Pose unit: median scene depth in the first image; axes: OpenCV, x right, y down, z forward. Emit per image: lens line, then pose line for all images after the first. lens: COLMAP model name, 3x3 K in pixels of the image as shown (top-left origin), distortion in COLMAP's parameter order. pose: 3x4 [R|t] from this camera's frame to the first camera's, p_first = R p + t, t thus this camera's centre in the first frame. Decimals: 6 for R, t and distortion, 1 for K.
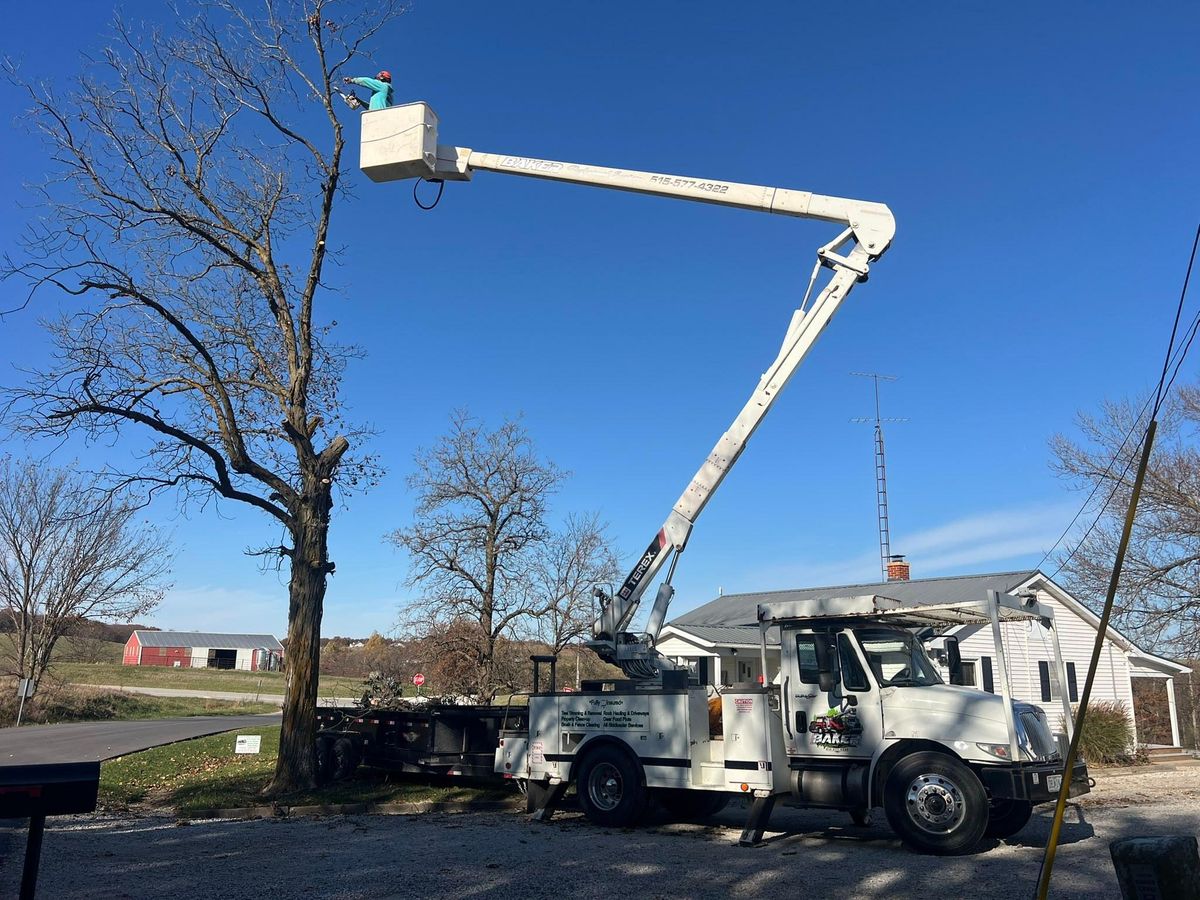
lens RADIAL K [[936.9, 0, 600.9], [0, 936.9, 448.8], [0, 0, 1]] dist [0.067925, -0.073793]
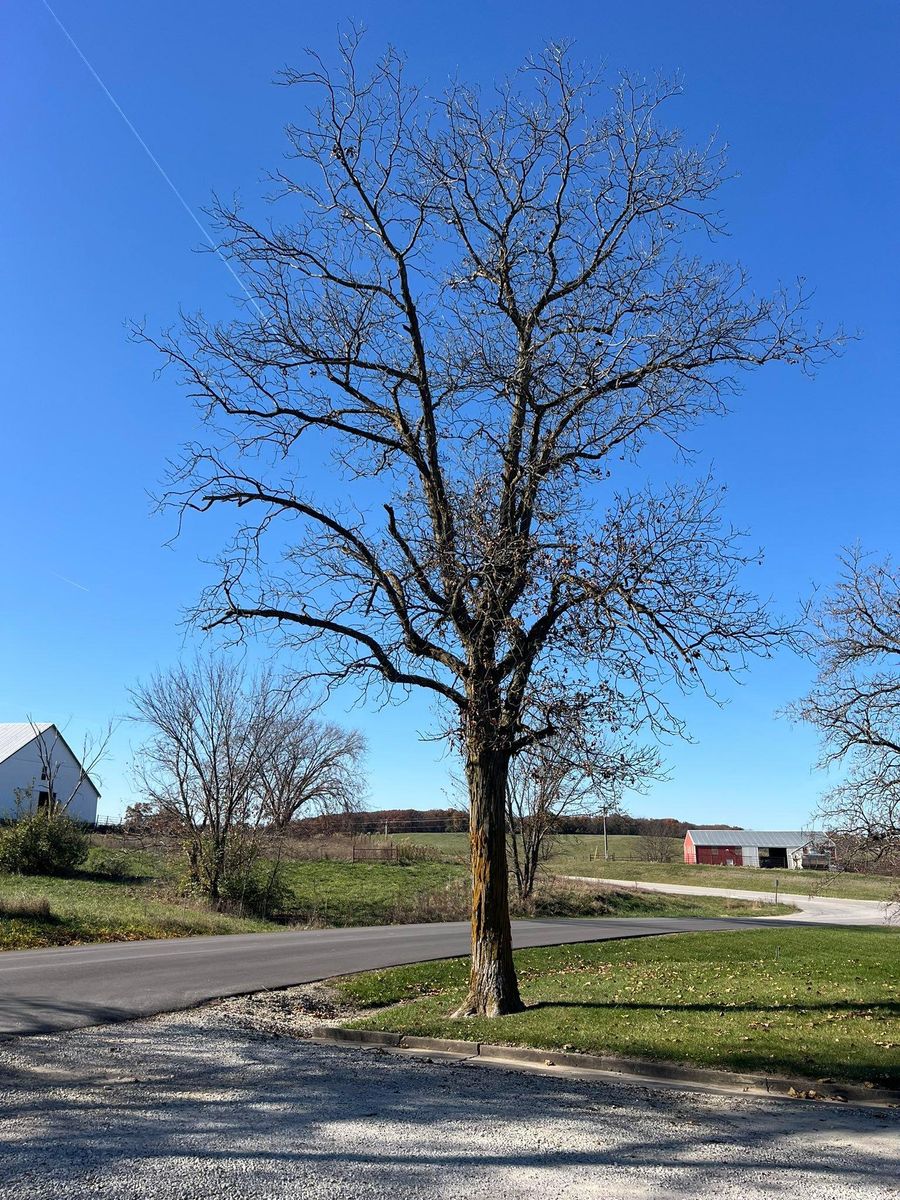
lens RADIAL K [[936.9, 0, 449.8], [0, 936.9, 605.2], [0, 0, 1]] dist [0.067925, -0.073793]
pose [[0.729371, -0.187981, -0.657784, 0.130481], [0.159921, 0.981717, -0.103230, 0.038175], [0.665164, -0.029900, 0.746099, 0.161465]]
